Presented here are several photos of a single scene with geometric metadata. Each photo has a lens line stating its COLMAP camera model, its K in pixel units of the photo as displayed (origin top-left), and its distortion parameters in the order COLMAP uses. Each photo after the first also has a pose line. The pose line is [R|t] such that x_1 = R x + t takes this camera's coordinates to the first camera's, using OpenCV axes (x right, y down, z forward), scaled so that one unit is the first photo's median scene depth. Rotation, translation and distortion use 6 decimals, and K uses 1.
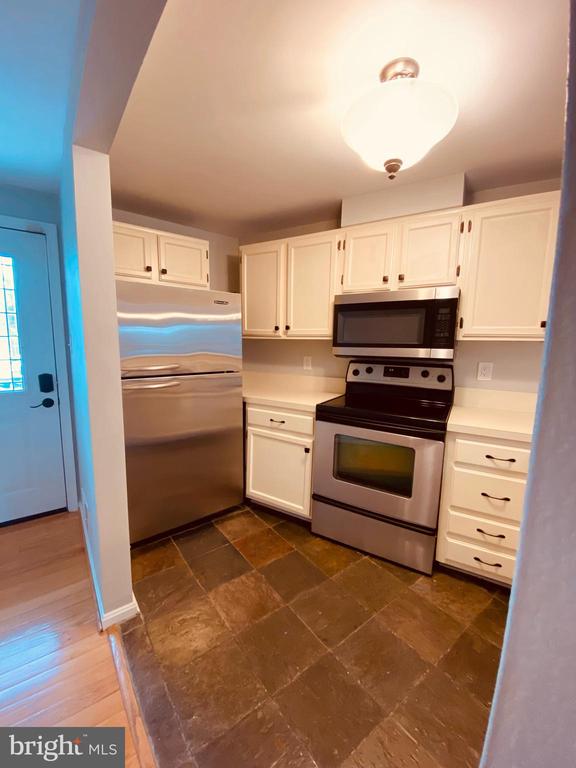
lens RADIAL K [[311.2, 0, 288.0], [0, 311.2, 384.0], [0, 0, 1]] dist [0.030187, -0.025801]
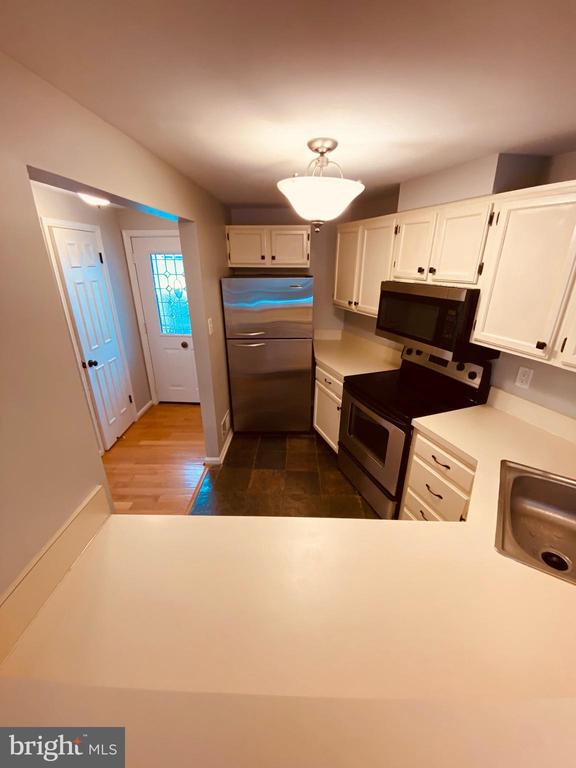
lens RADIAL K [[311.2, 0, 288.0], [0, 311.2, 384.0], [0, 0, 1]] dist [0.030187, -0.025801]
pose [[0.773615, 0.220676, -0.593989, 0.625504], [-0.068993, 0.961160, 0.267229, -0.209502], [0.629889, -0.165751, 0.758793, -0.095908]]
